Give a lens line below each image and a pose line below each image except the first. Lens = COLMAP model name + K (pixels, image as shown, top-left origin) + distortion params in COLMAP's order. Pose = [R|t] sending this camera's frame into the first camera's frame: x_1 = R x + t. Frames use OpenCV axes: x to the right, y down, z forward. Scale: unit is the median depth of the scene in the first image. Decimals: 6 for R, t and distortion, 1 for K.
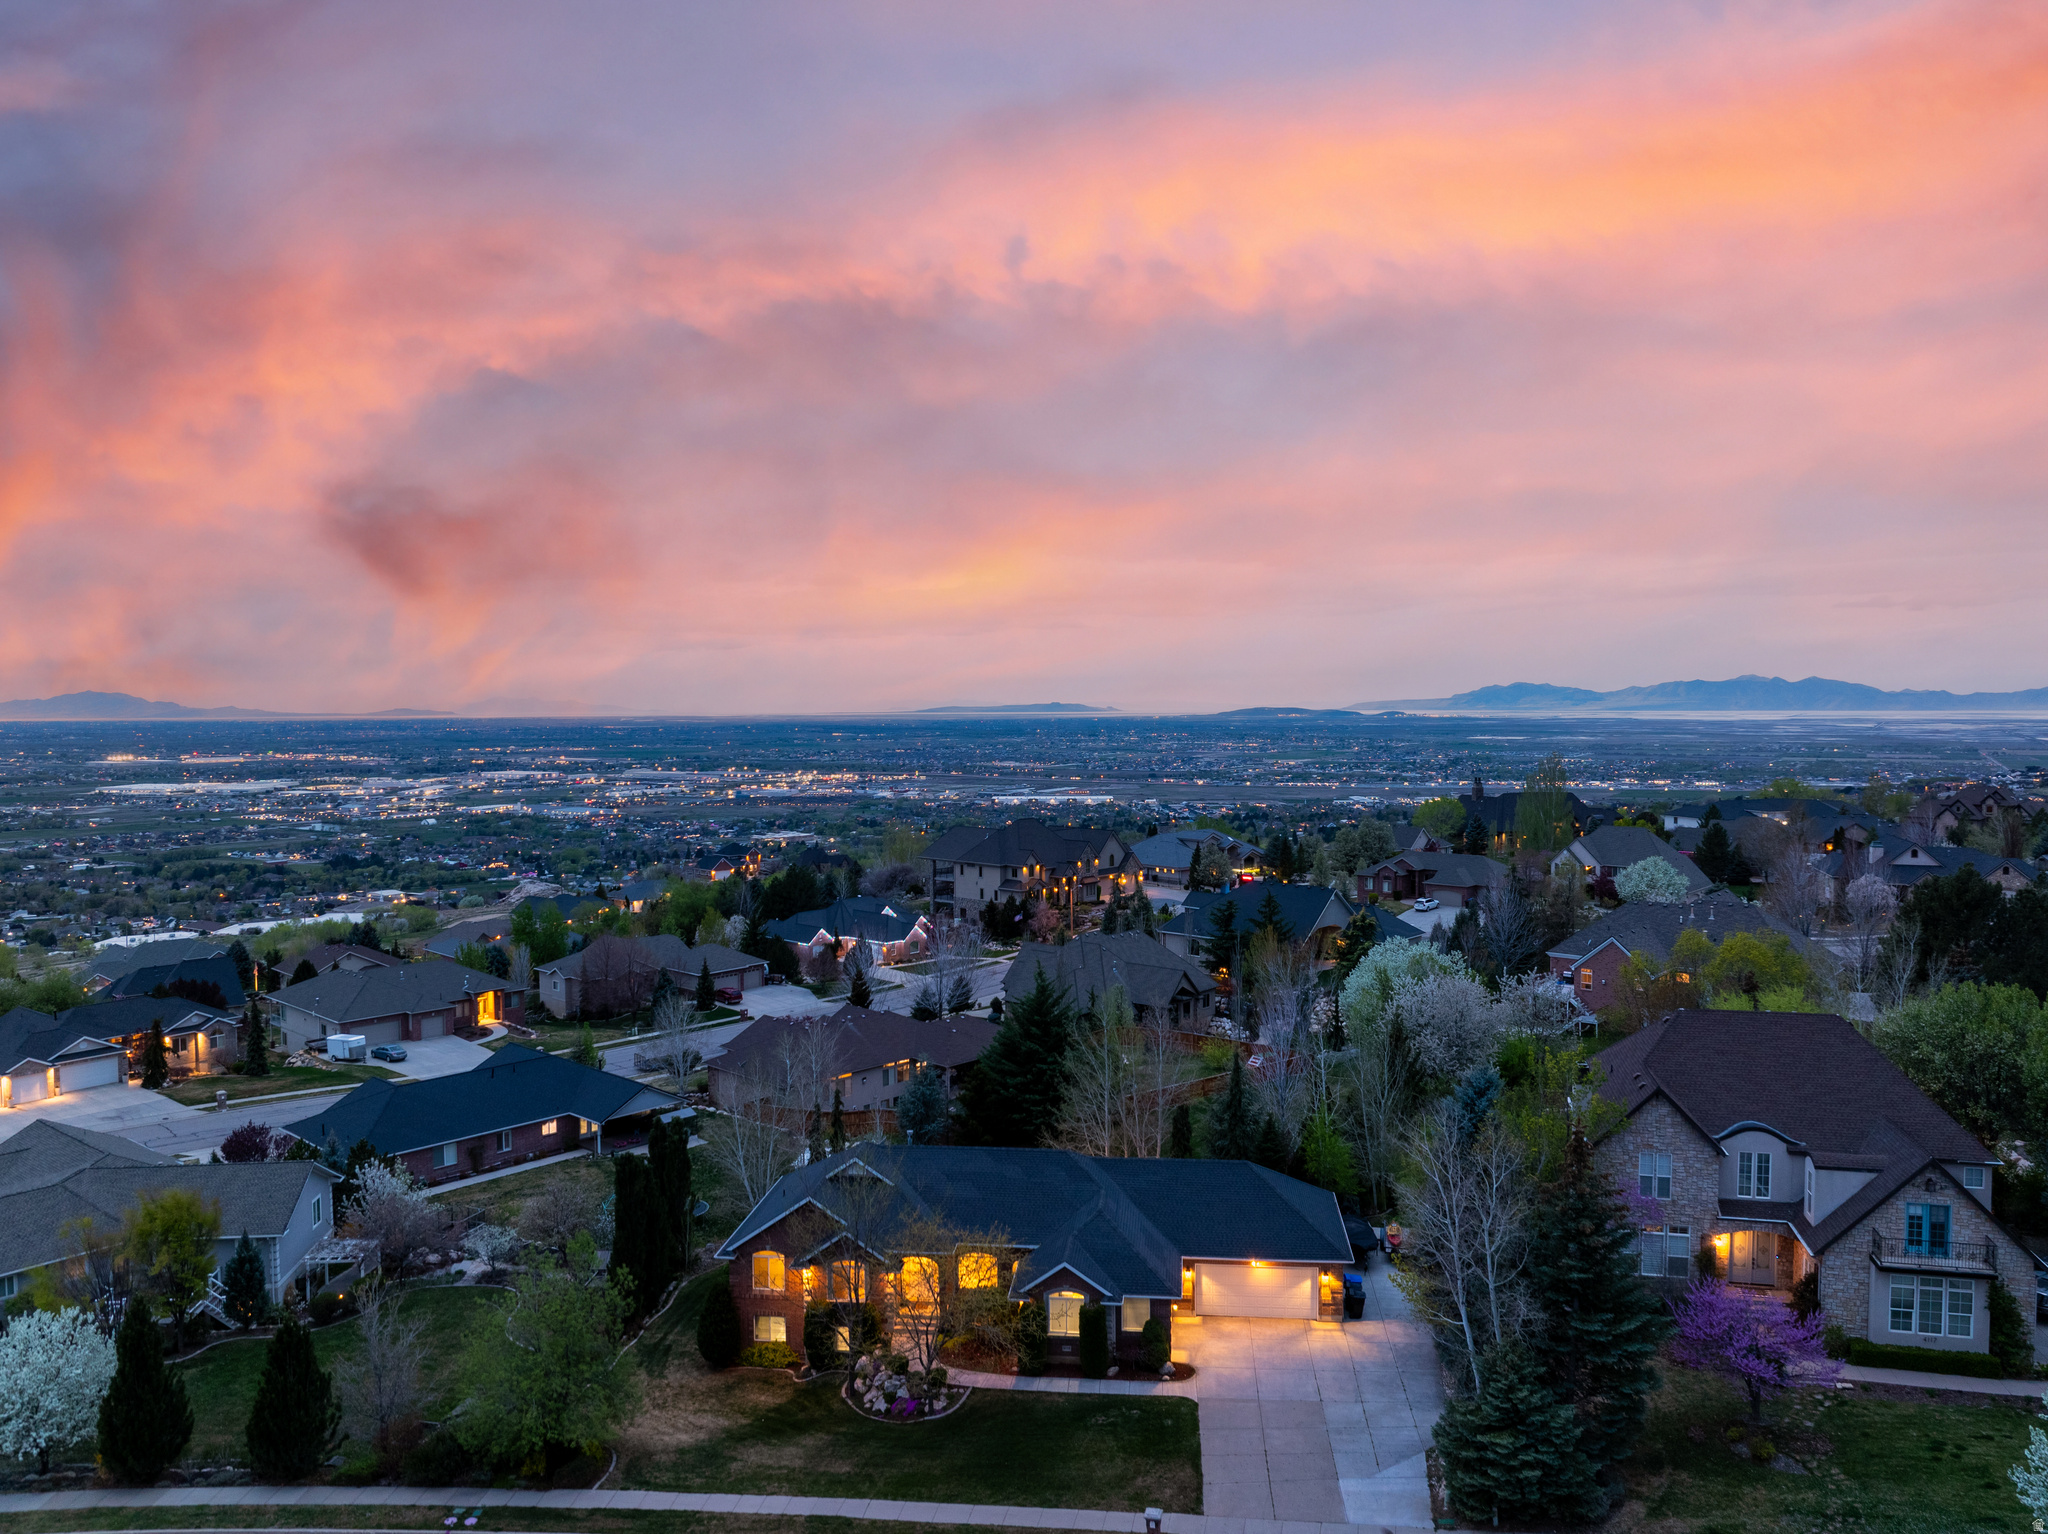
lens RADIAL K [[1454.9, 0, 1024.2], [0, 1454.9, 756.4], [0, 0, 1]] dist [-0.046755, -0.000573]
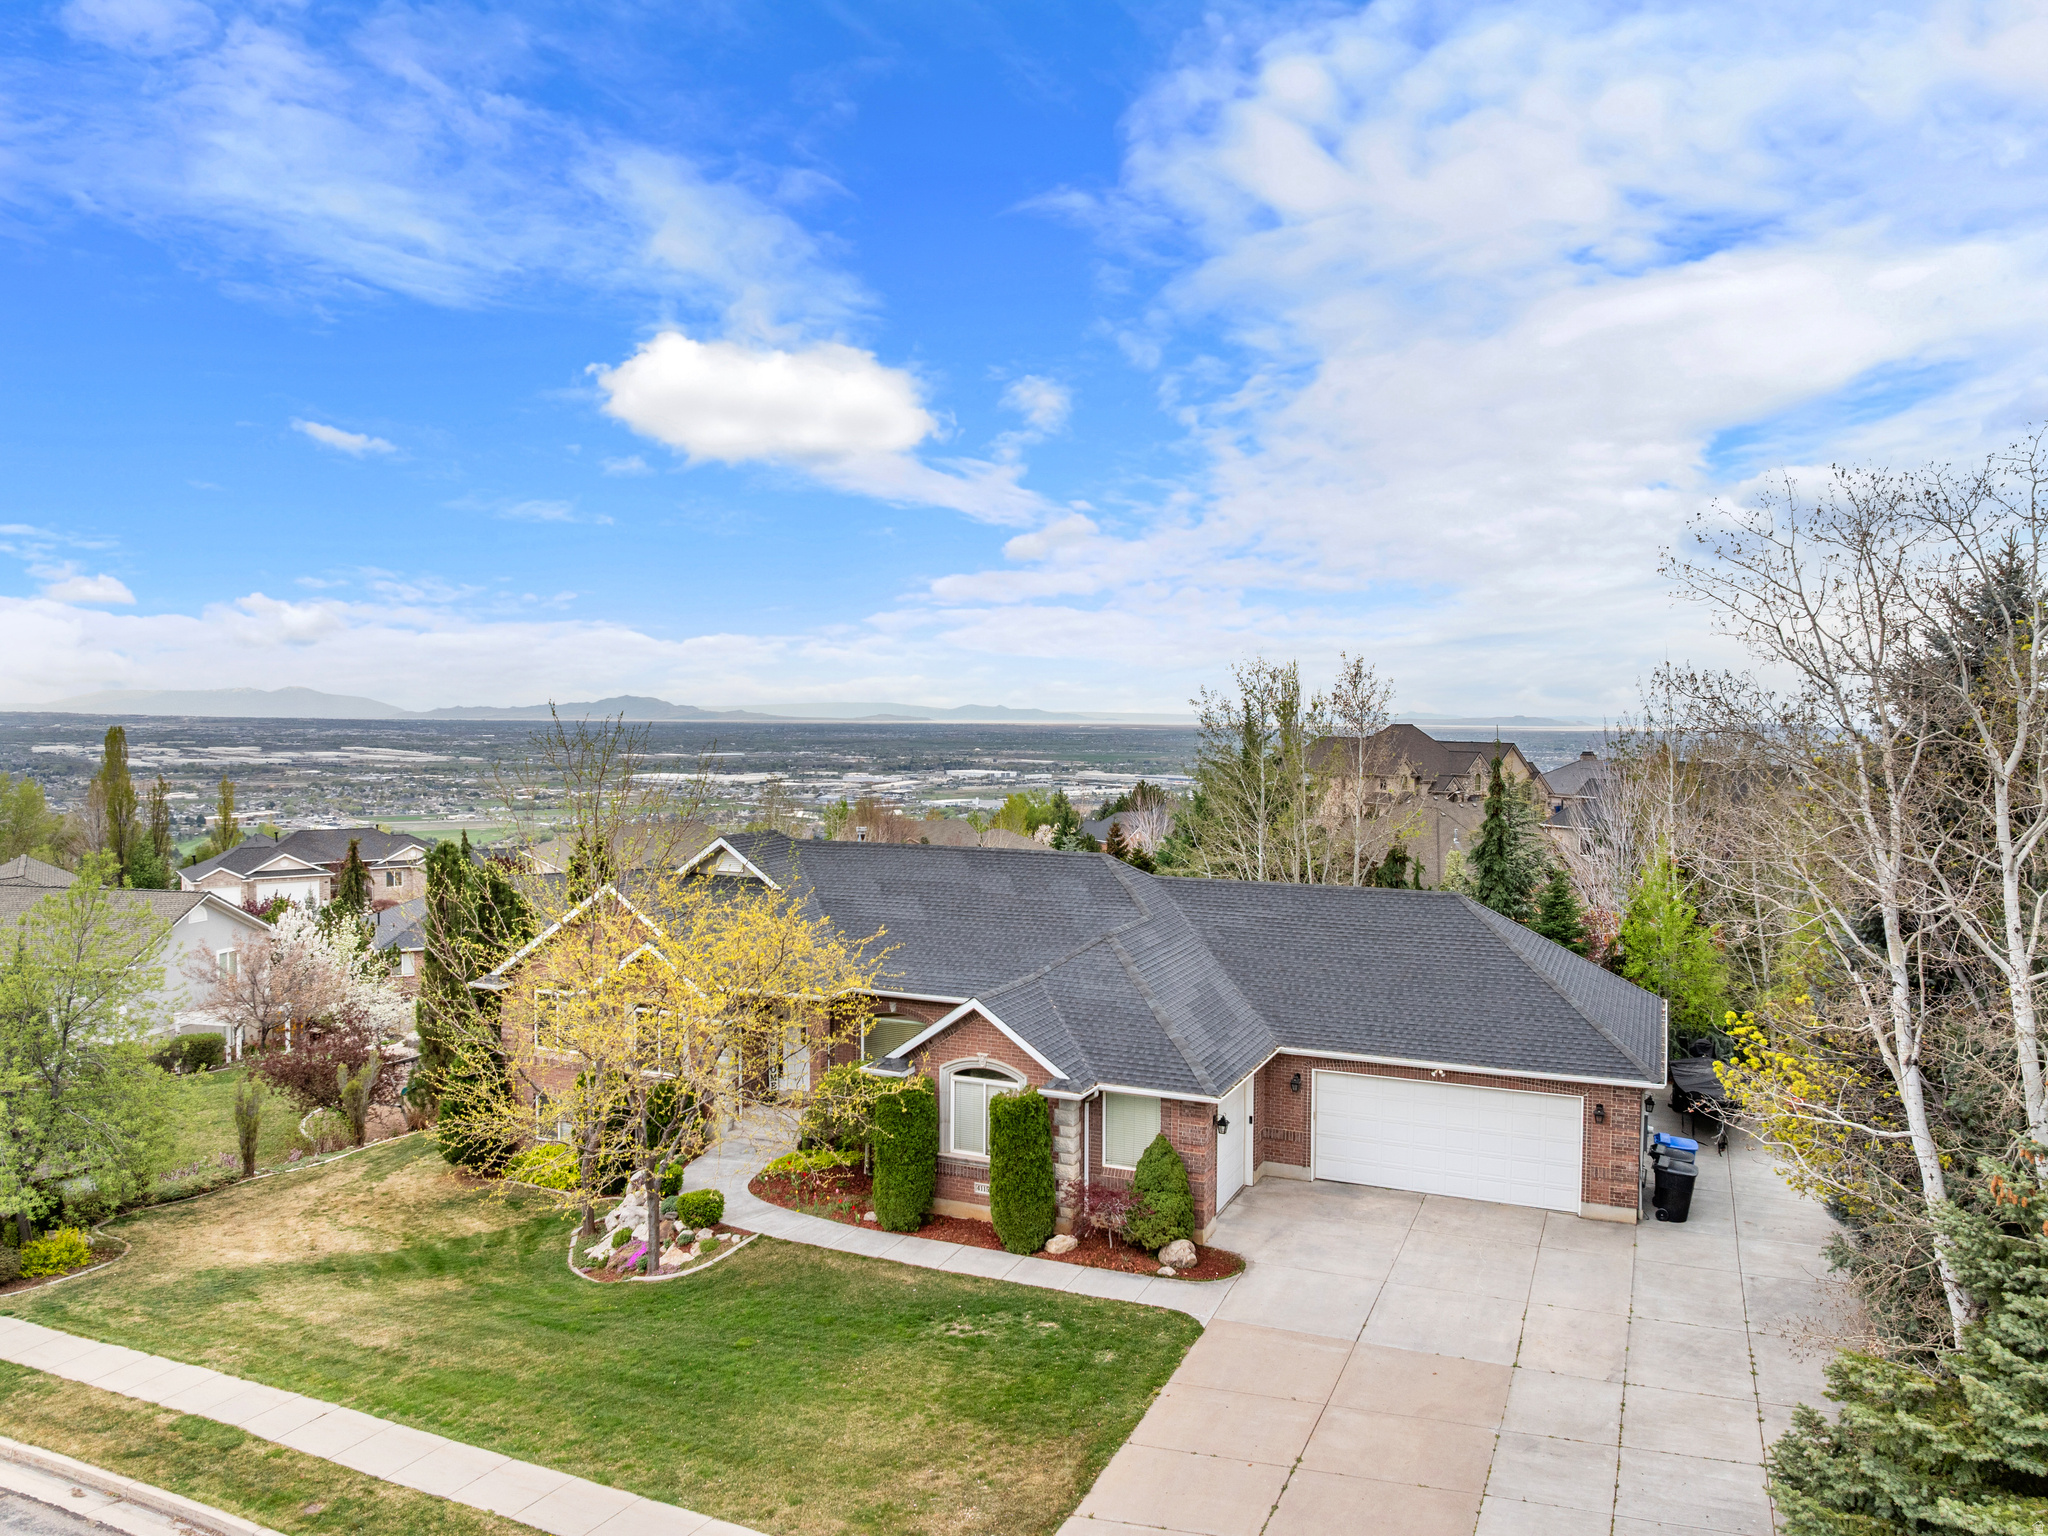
lens RADIAL K [[1440.9, 0, 1024.0], [0, 1440.9, 768.0], [0, 0, 1]] dist [-0.047660, 0.001759]
pose [[0.951862, 0.022201, -0.305723, 0.182598], [-0.022052, 0.999749, 0.003942, 0.270446], [0.305733, 0.002990, 0.952112, 0.557416]]
